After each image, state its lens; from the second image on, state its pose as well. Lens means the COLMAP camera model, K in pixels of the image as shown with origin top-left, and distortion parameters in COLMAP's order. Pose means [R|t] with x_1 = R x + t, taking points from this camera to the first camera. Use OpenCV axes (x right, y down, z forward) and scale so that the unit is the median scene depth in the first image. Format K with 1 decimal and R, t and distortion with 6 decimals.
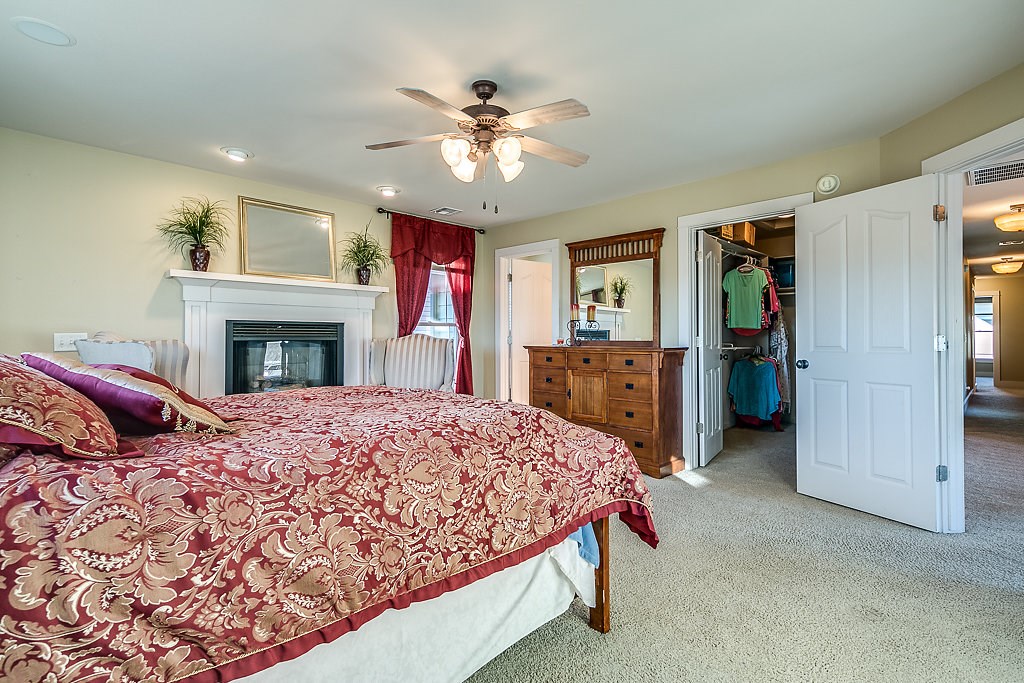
lens RADIAL K [[498.8, 0, 508.4], [0, 498.8, 336.9], [0, 0, 1]] dist [0.015319, -0.000721]
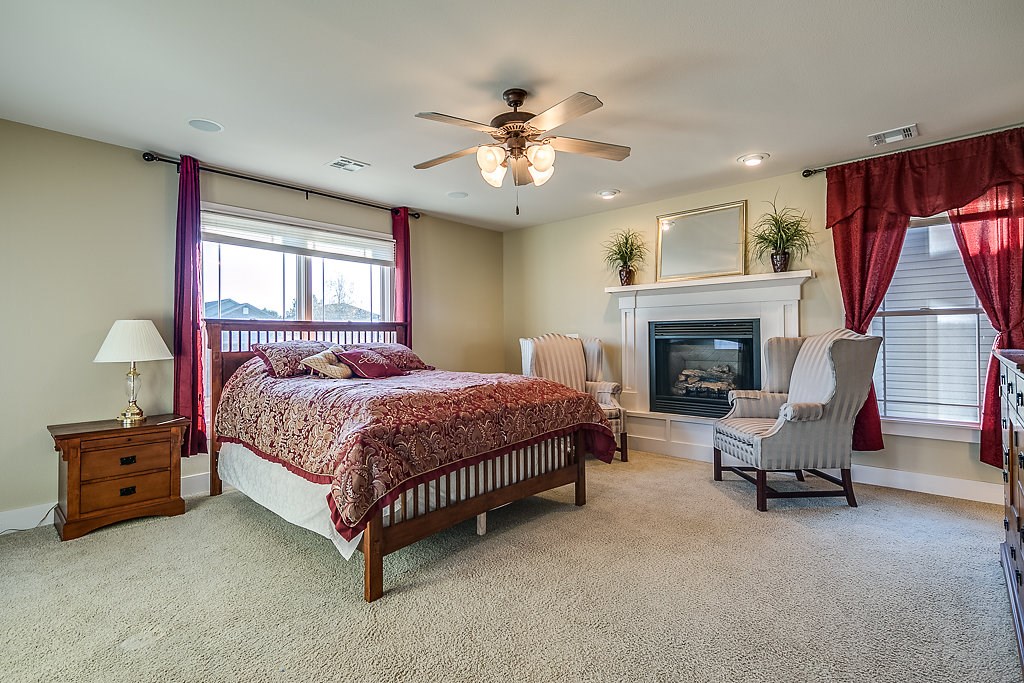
lens RADIAL K [[498.8, 0, 508.4], [0, 498.8, 336.9], [0, 0, 1]] dist [0.015319, -0.000721]
pose [[0.042448, -0.003178, -0.999094, 0.540020], [0.015376, 0.999879, -0.002527, -0.000364], [0.998980, -0.015255, 0.042492, 0.518121]]
